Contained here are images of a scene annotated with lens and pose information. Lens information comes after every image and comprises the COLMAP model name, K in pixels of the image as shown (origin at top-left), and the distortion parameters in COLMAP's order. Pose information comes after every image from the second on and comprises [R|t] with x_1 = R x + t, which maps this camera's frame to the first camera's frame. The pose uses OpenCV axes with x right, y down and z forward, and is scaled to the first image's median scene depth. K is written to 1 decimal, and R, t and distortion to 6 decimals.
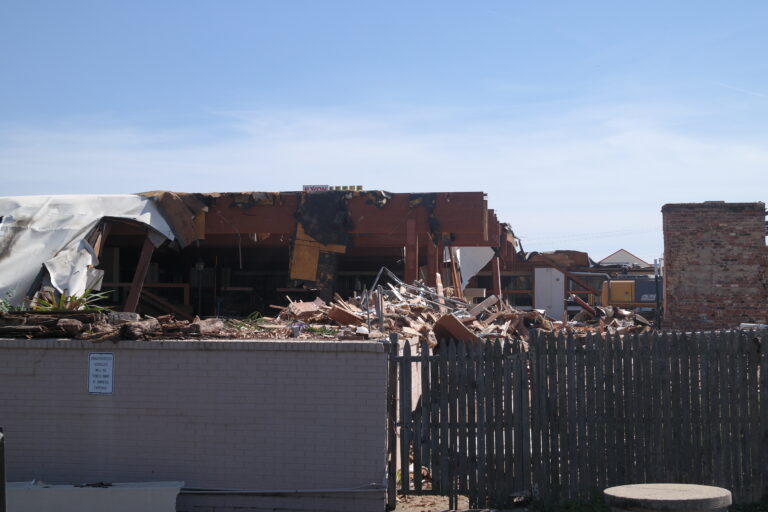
lens RADIAL K [[1093.2, 0, 384.0], [0, 1093.2, 256.0], [0, 0, 1]] dist [0.018118, 0.024993]
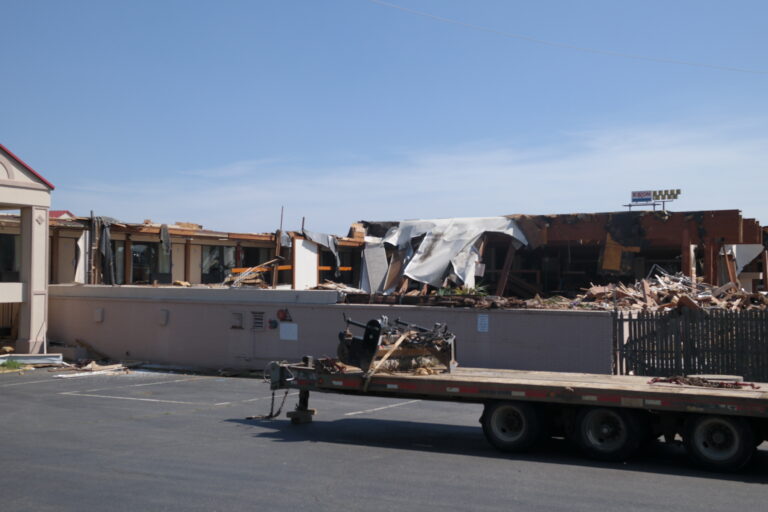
lens RADIAL K [[818.2, 0, 384.0], [0, 818.2, 256.0], [0, 0, 1]] dist [0.062077, -0.011086]
pose [[0.930626, -0.007498, -0.365894, 0.053319], [0.013364, 0.999820, 0.013502, -0.017737], [0.365727, -0.017456, 0.930559, -0.201482]]
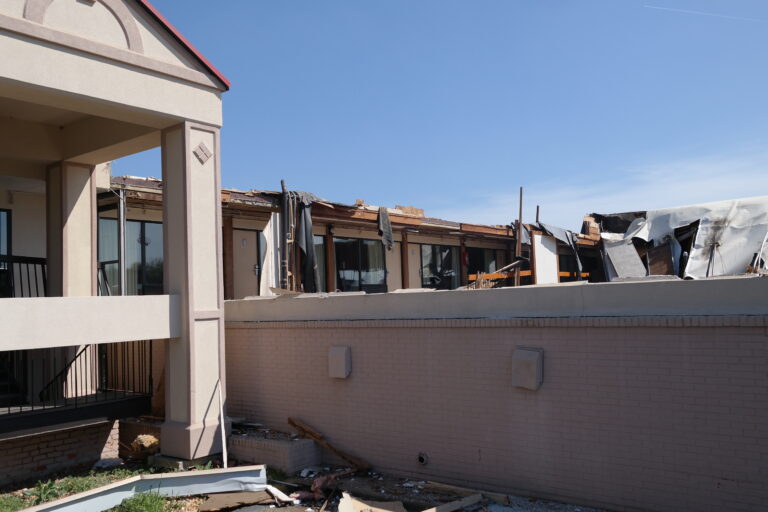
lens RADIAL K [[681.2, 0, 386.6], [0, 681.2, 257.1], [0, 0, 1]] dist [0.022443, -0.000891]
pose [[0.871812, -0.068271, -0.485059, -0.288074], [0.061069, 0.997663, -0.030658, 0.008904], [0.486018, -0.002894, 0.873944, 0.149884]]
